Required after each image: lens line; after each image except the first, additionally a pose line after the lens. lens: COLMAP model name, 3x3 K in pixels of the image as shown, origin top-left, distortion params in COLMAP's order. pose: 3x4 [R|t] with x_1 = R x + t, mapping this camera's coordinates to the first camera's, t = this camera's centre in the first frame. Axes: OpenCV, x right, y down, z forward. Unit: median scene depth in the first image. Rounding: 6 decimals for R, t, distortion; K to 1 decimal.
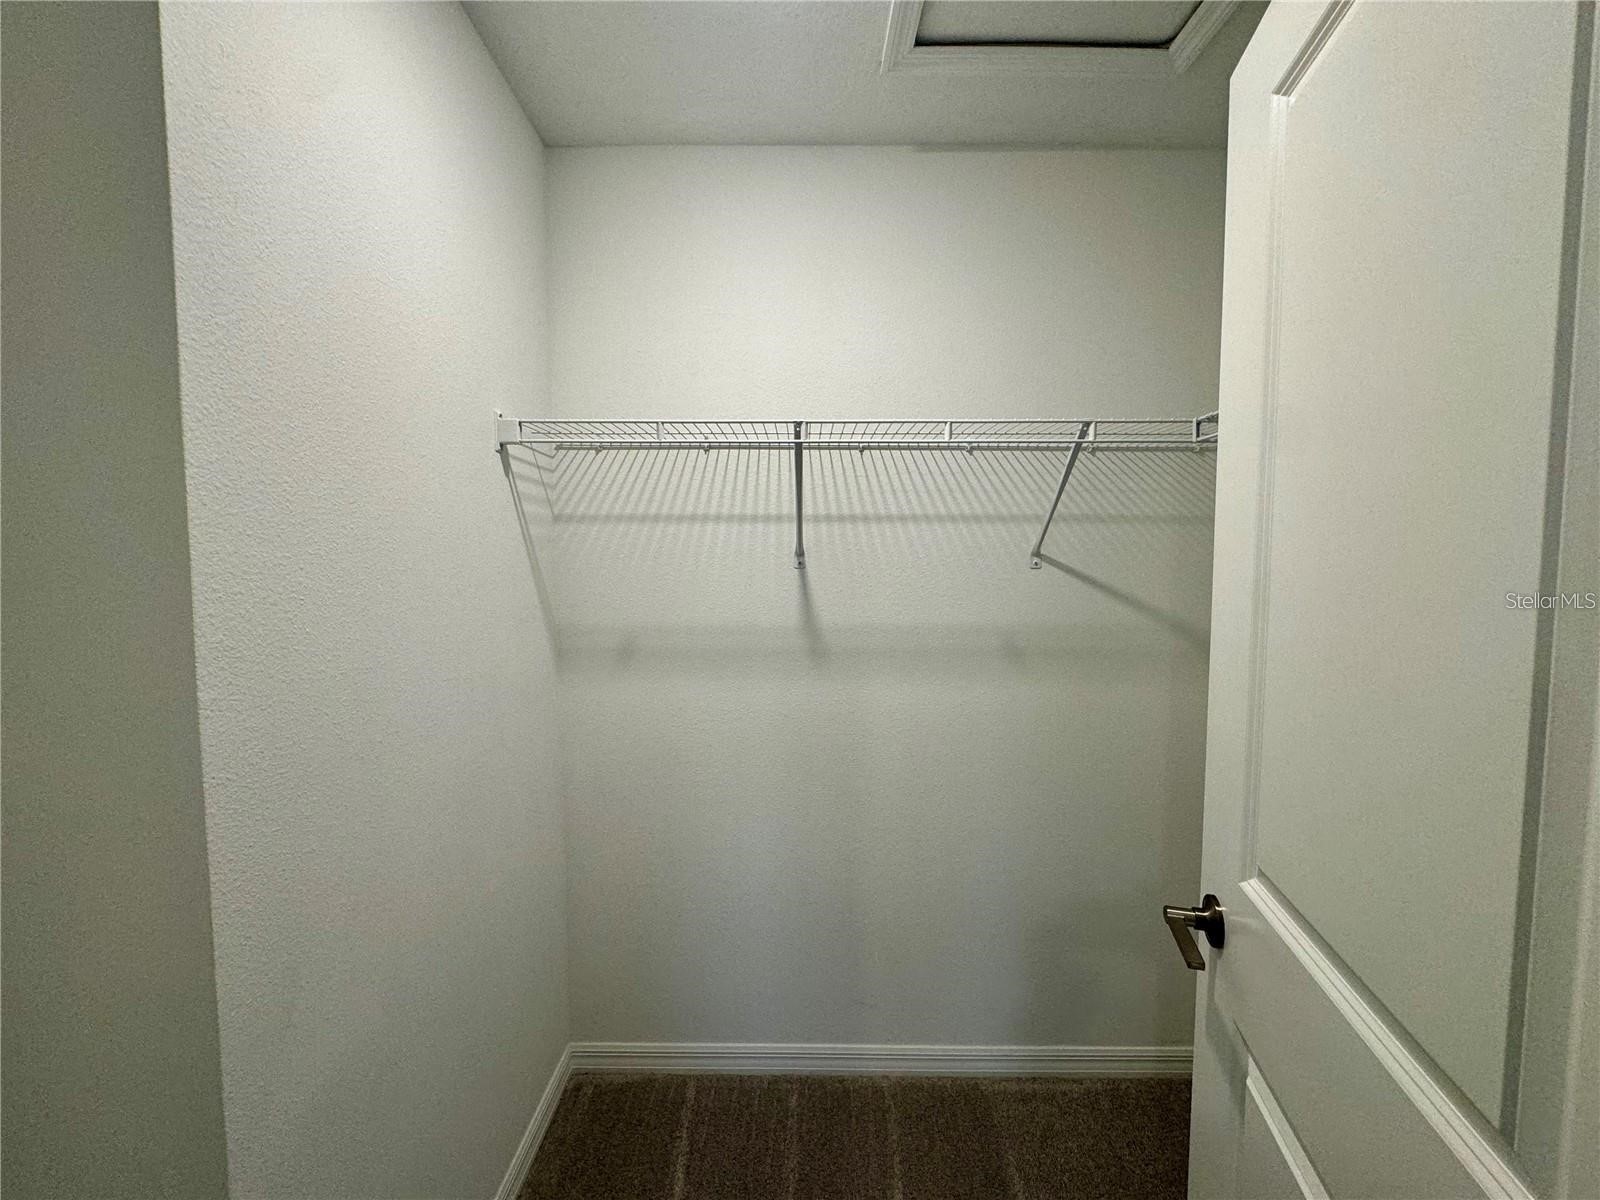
lens RADIAL K [[639.8, 0, 800.0], [0, 639.8, 600.0], [0, 0, 1]] dist [-0.000495, -0.000126]
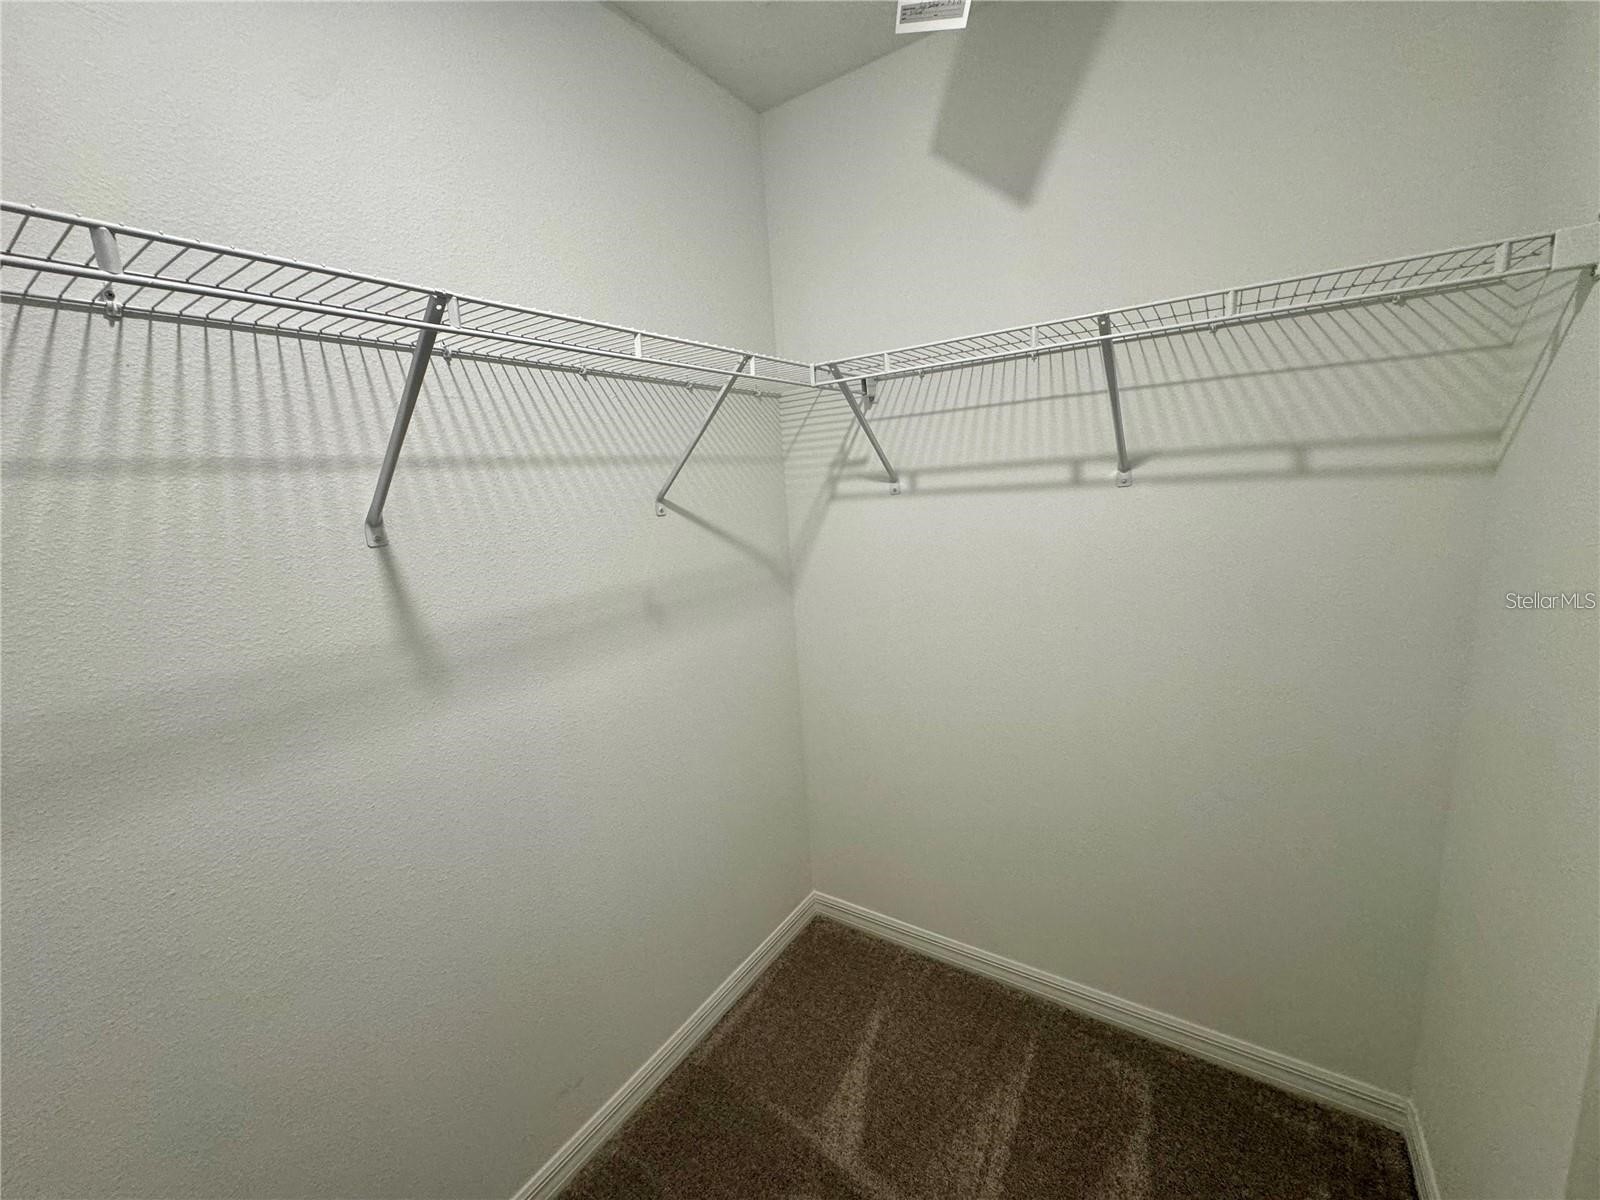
lens RADIAL K [[639.8, 0, 800.0], [0, 639.8, 600.0], [0, 0, 1]] dist [-0.000495, -0.000126]
pose [[0.552630, -0.188037, 0.811937, -0.283564], [0.118315, 0.982049, 0.146904, -0.042228], [-0.824986, 0.014881, 0.564958, 0.329120]]
